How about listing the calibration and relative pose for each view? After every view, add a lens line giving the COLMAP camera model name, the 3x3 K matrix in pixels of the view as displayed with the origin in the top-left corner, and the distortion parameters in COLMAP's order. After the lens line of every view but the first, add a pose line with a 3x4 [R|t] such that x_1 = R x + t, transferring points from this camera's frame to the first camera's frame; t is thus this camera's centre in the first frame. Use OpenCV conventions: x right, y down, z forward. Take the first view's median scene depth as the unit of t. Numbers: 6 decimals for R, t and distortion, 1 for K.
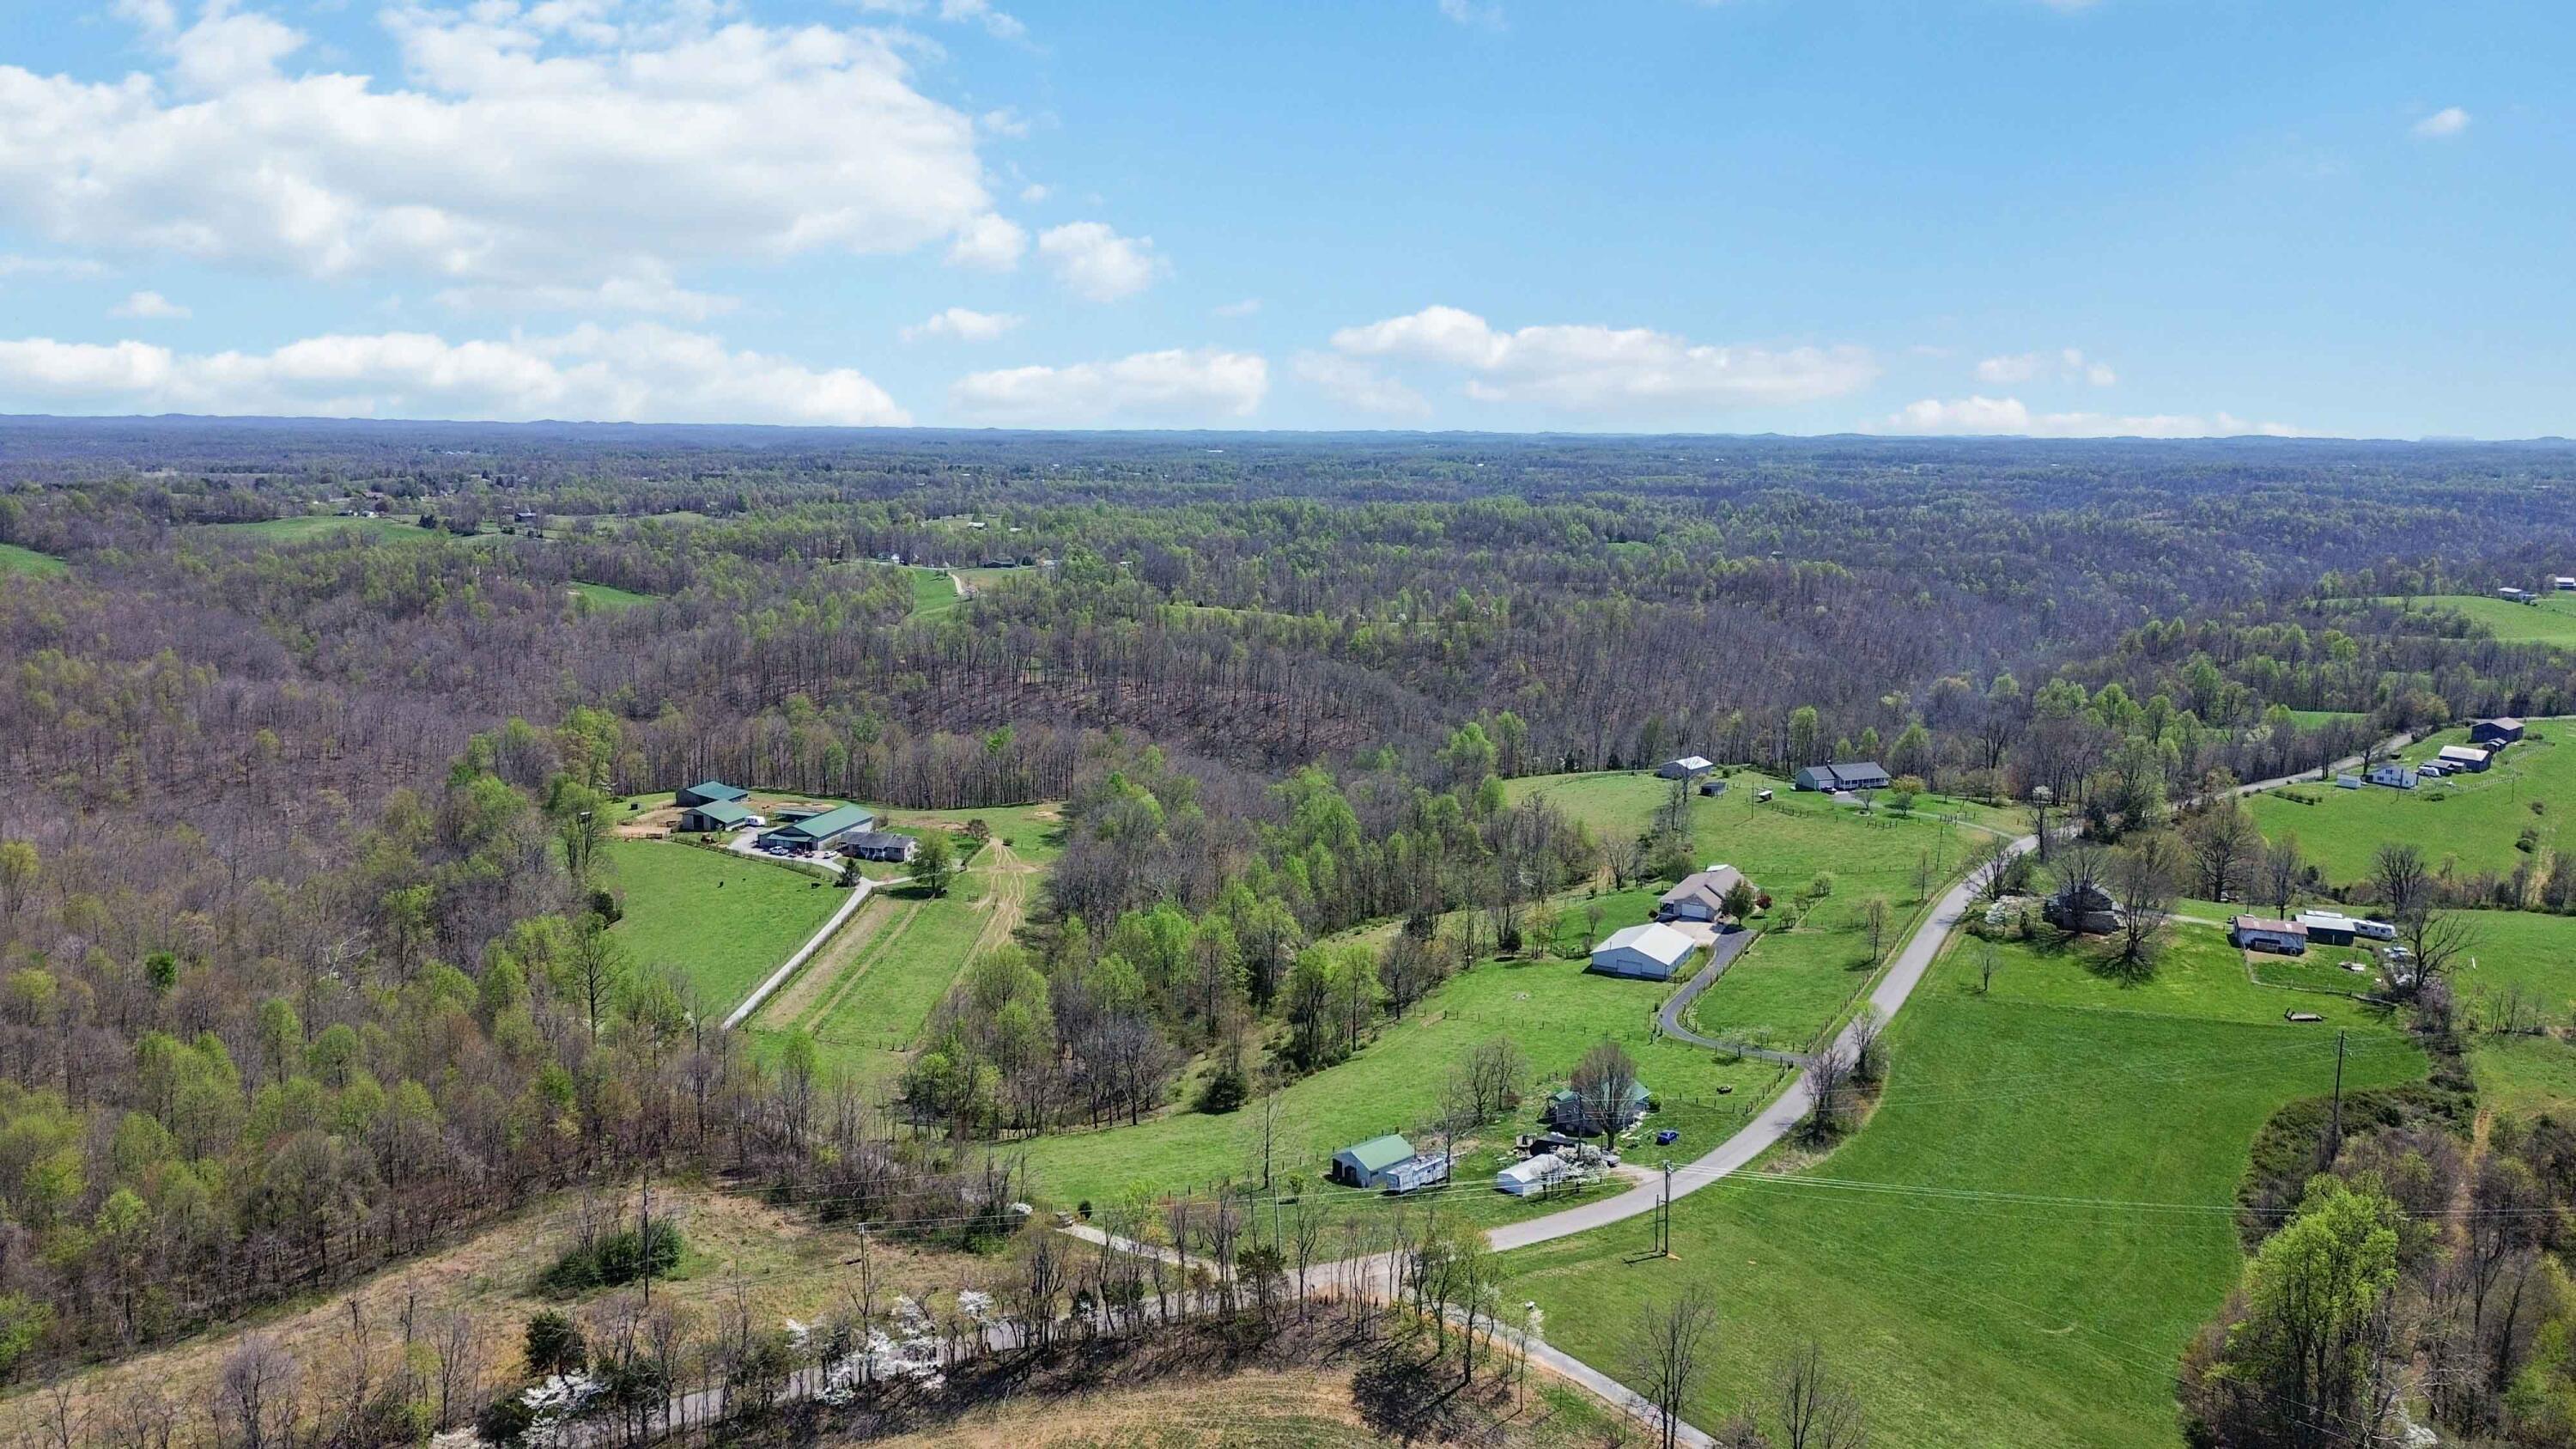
lens RADIAL K [[1770.8, 0, 1285.2], [0, 1770.8, 735.8], [0, 0, 1]] dist [0.062855, -0.061037]
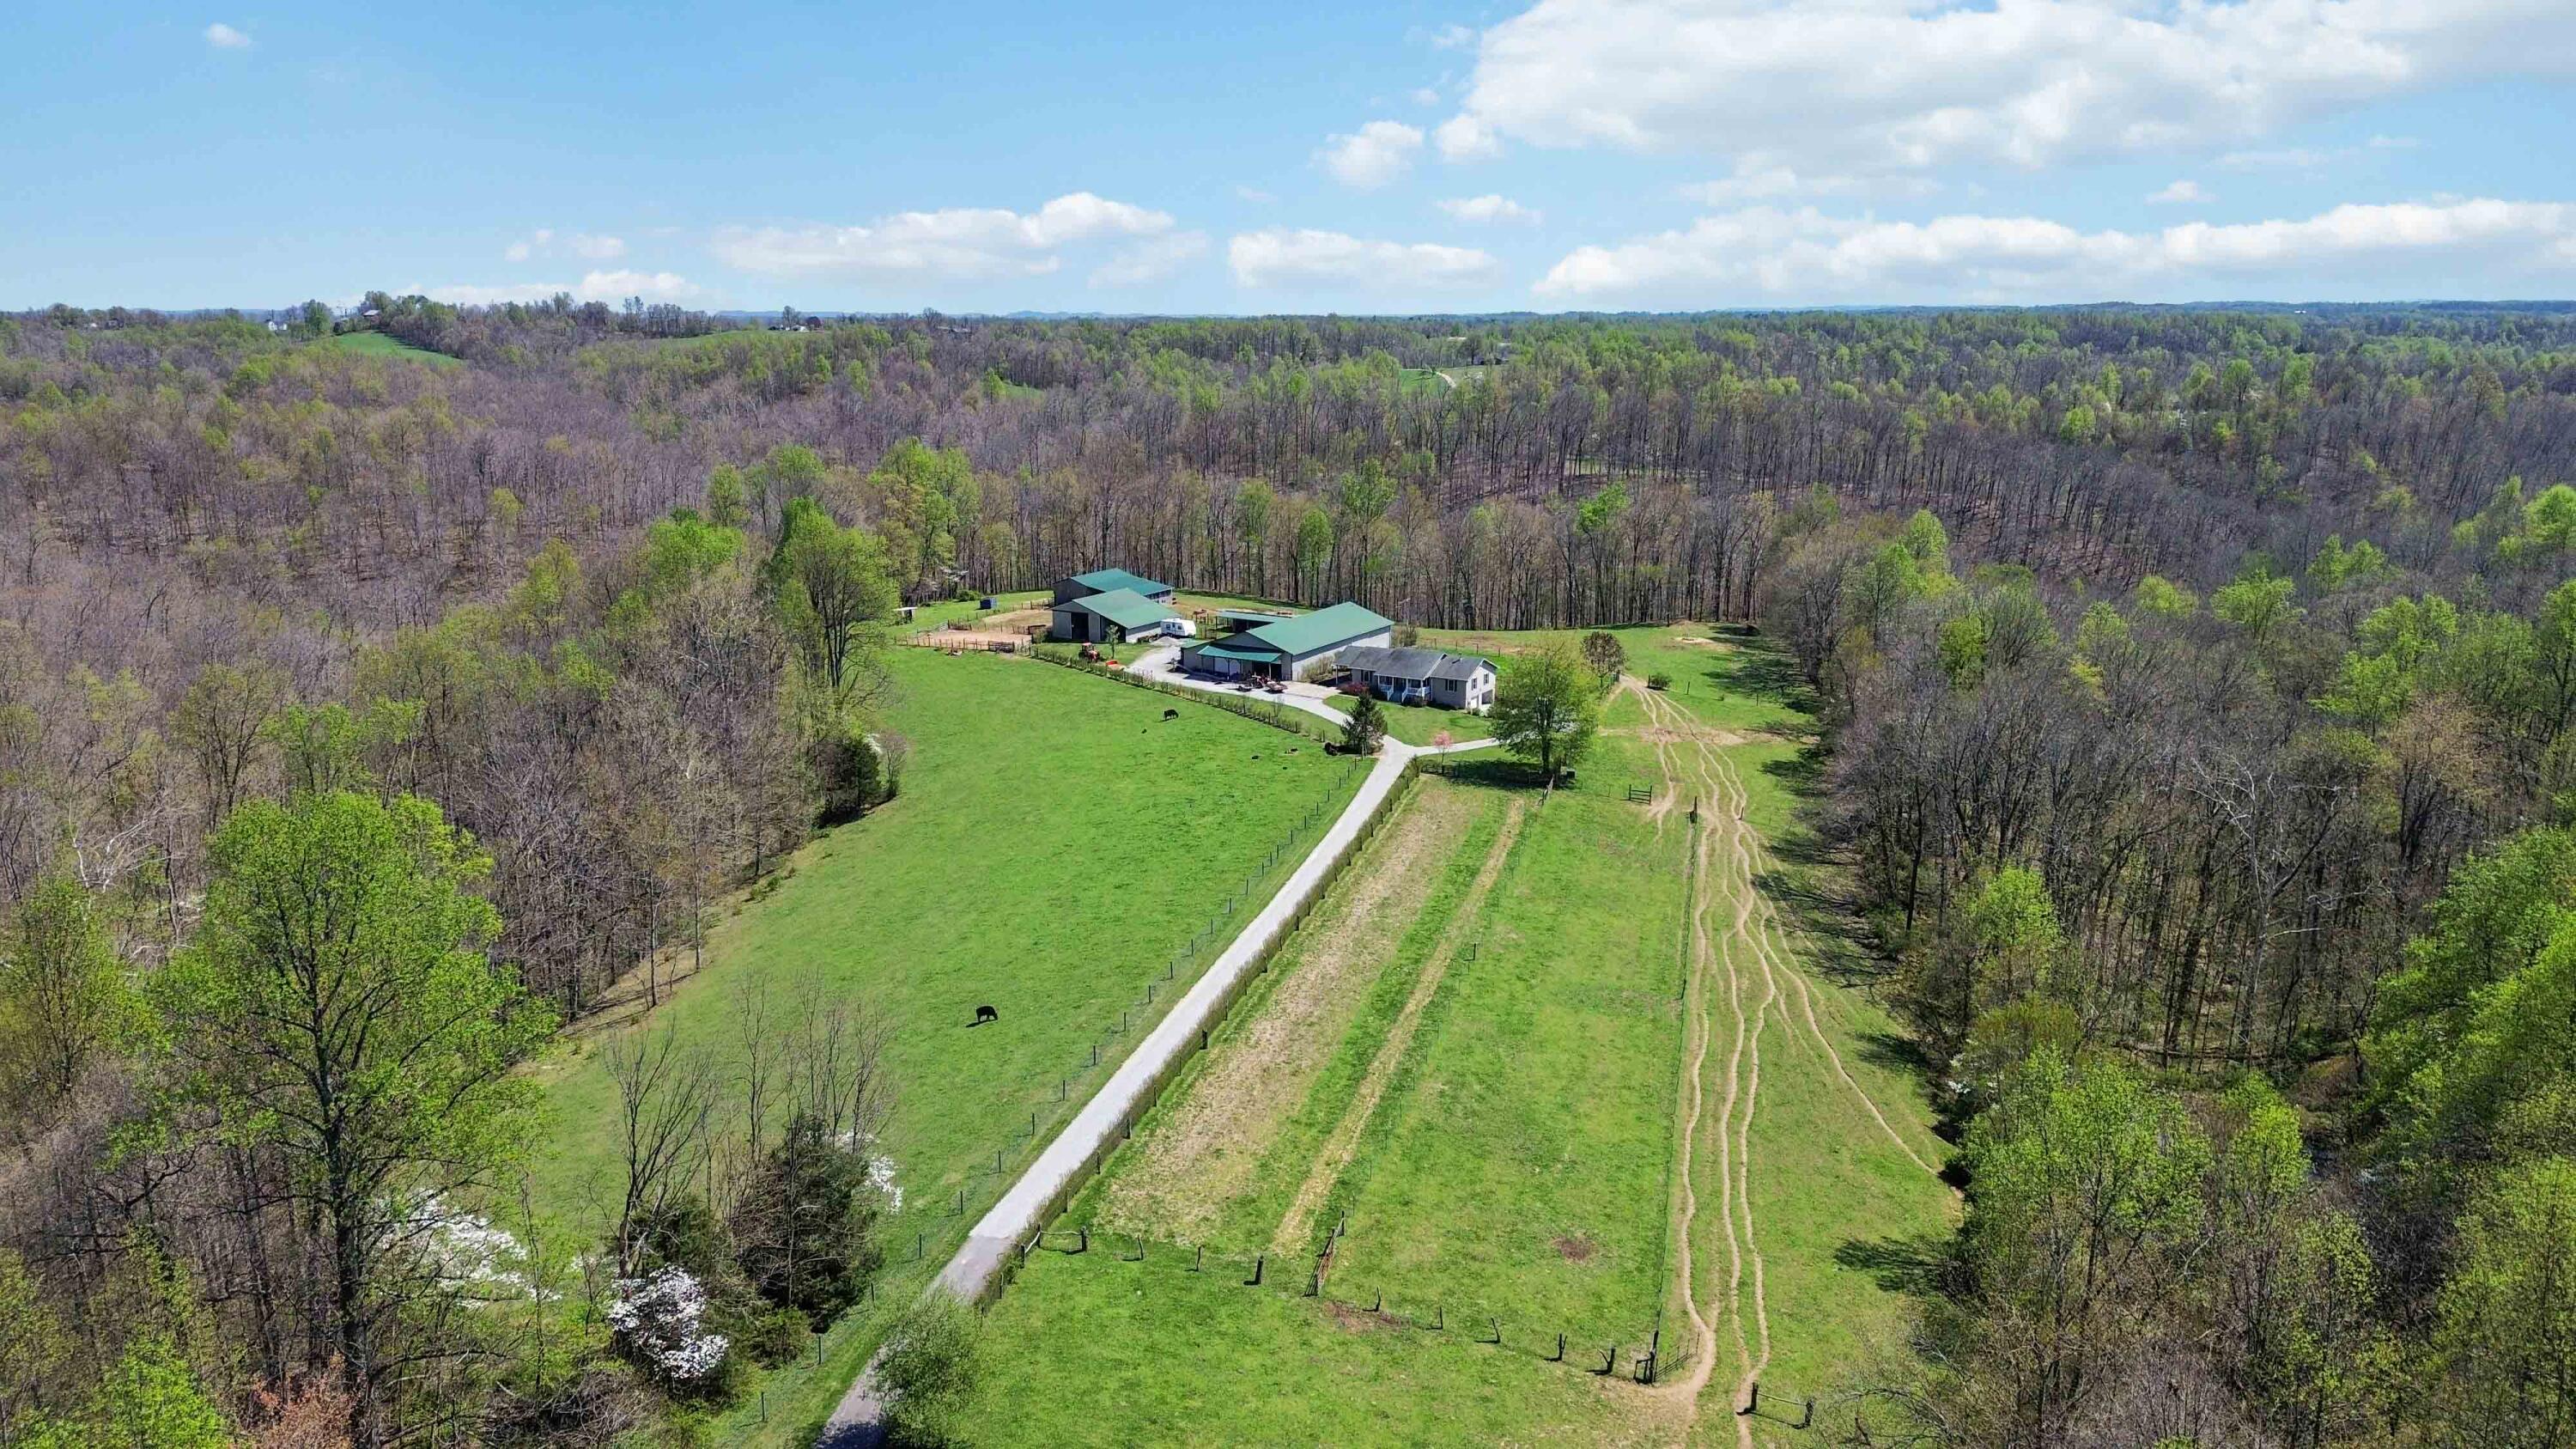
lens RADIAL K [[1770.8, 0, 1285.2], [0, 1770.8, 735.8], [0, 0, 1]] dist [0.062855, -0.061037]
pose [[0.970011, 0.042420, -0.239330, -0.144381], [-0.027327, 0.997443, 0.066033, 0.046867], [0.241519, -0.057512, 0.968690, 0.514286]]
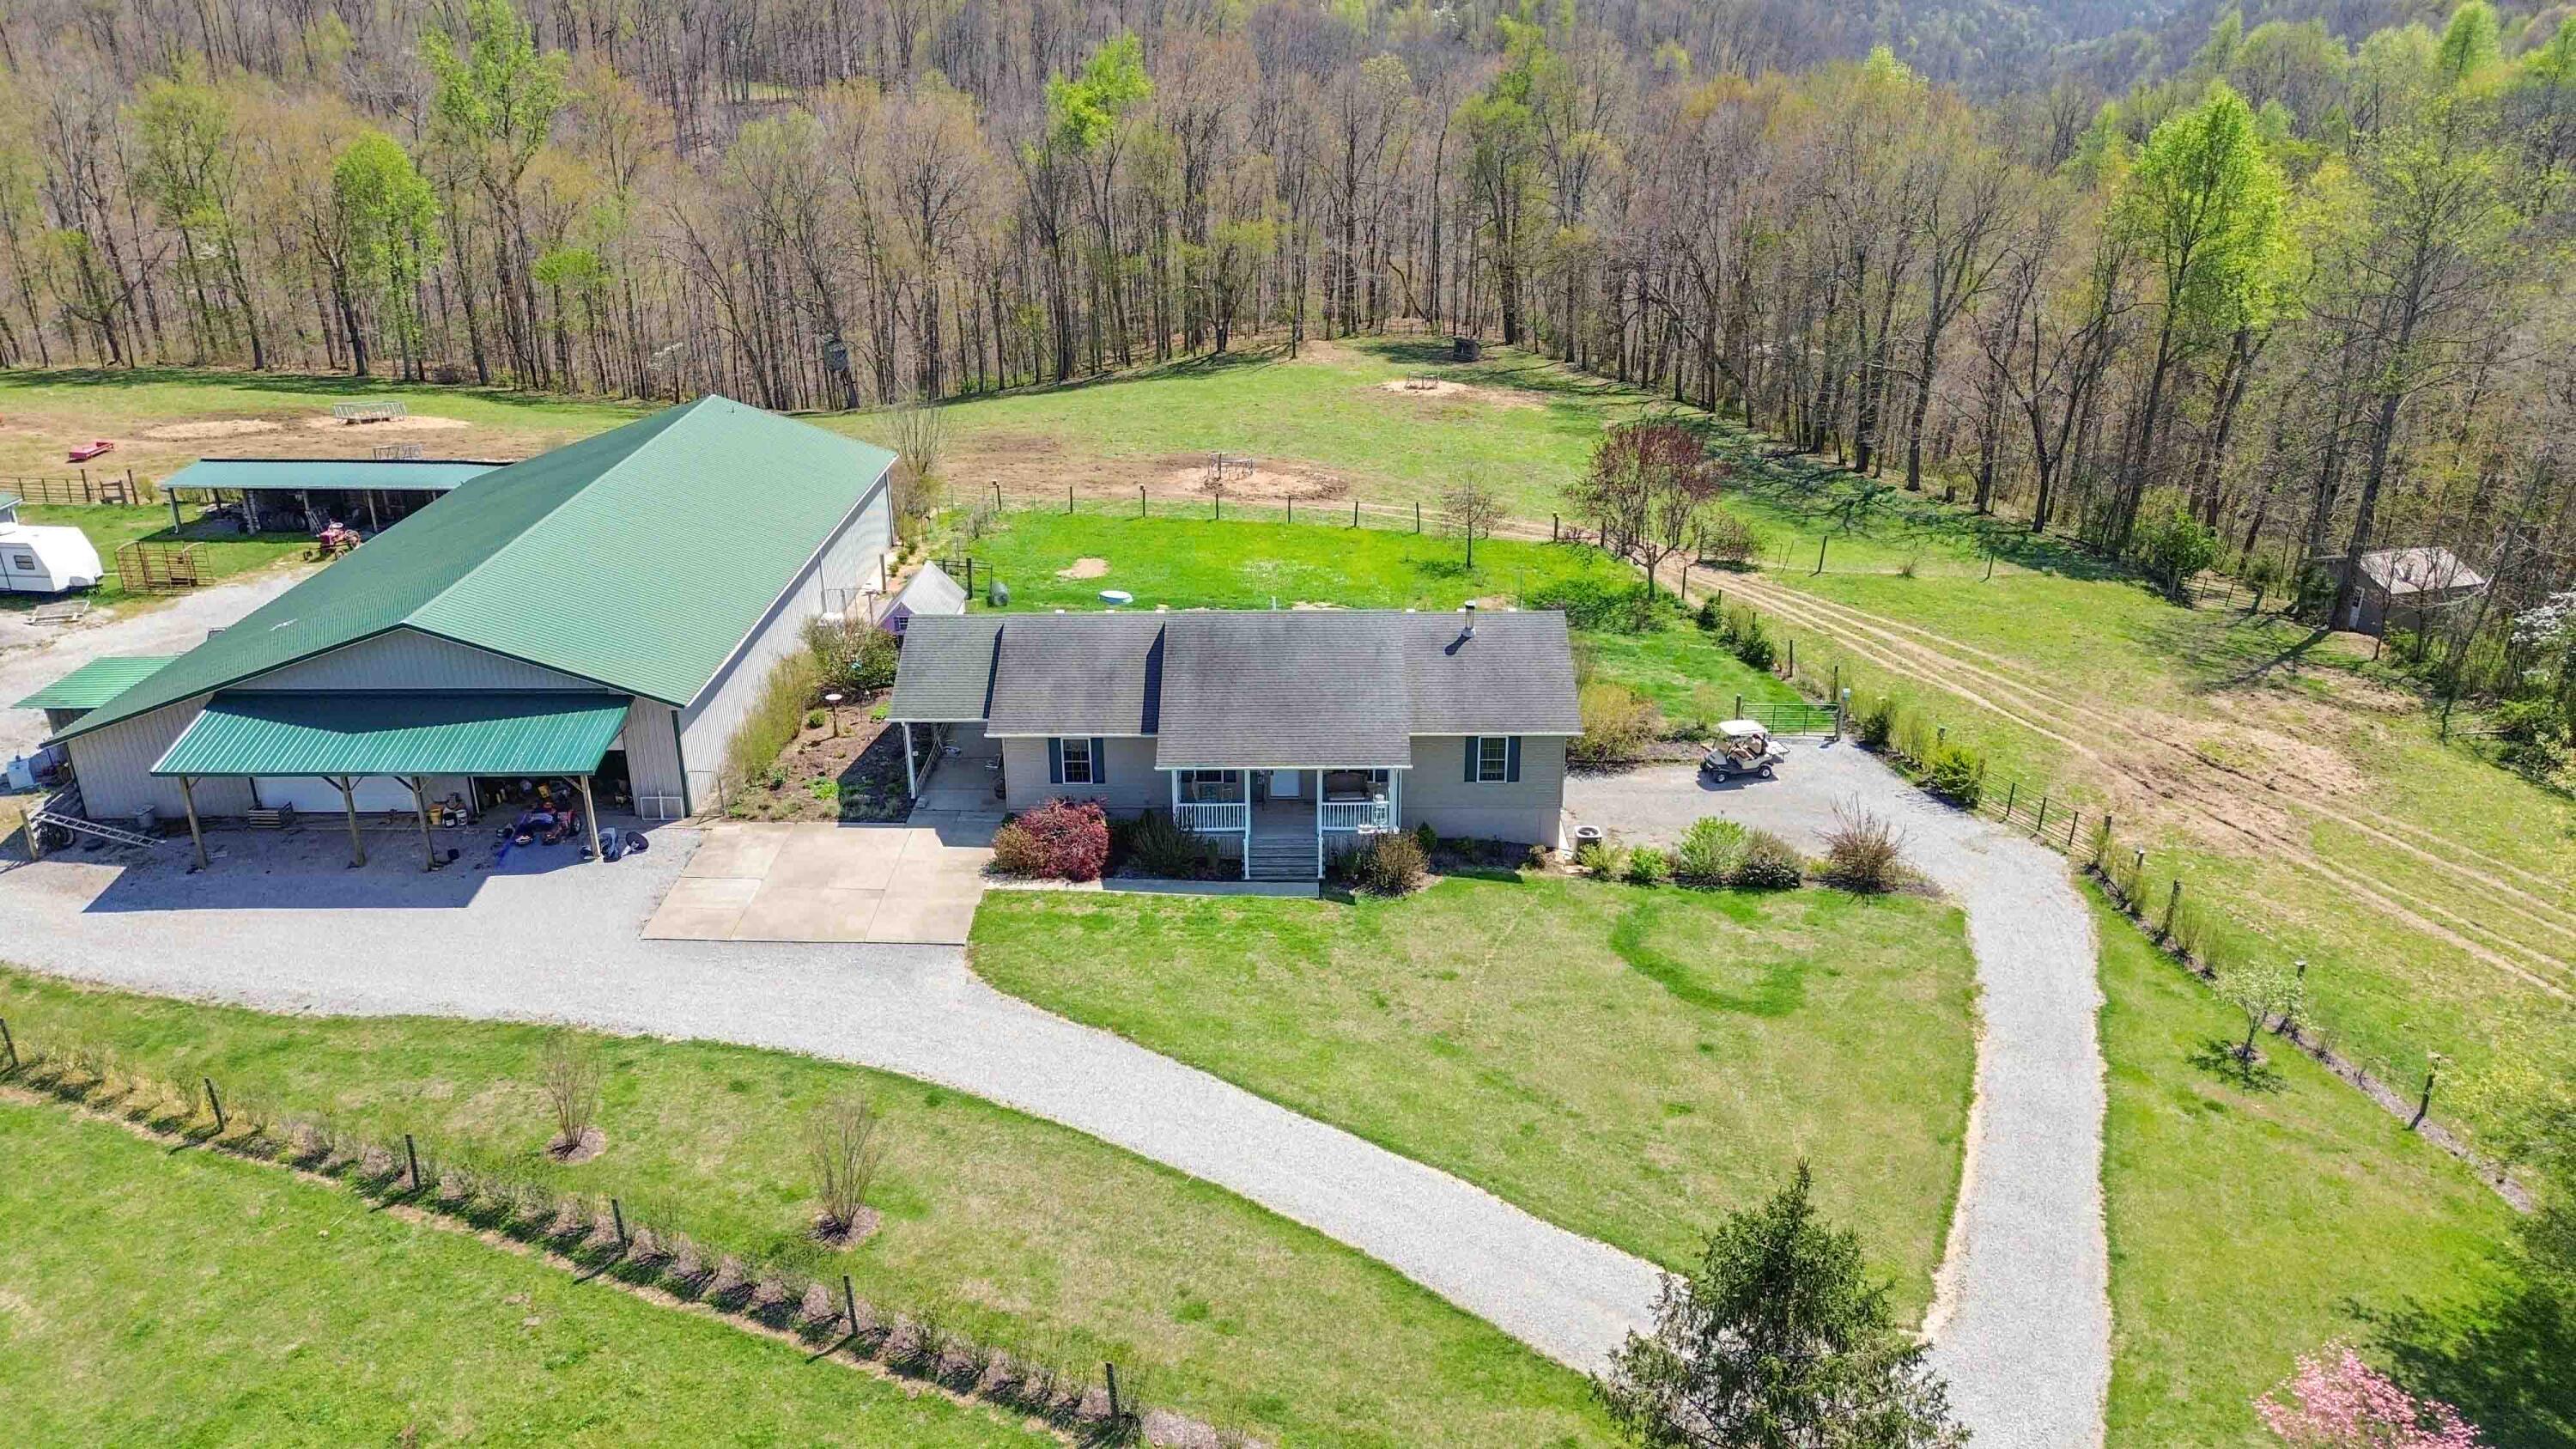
lens RADIAL K [[1770.8, 0, 1285.2], [0, 1770.8, 735.8], [0, 0, 1]] dist [0.062855, -0.061037]
pose [[0.955867, -0.132161, 0.262397, -0.256094], [0.065332, 0.966366, 0.248736, 0.034056], [-0.286445, -0.220615, 0.932351, 0.887784]]
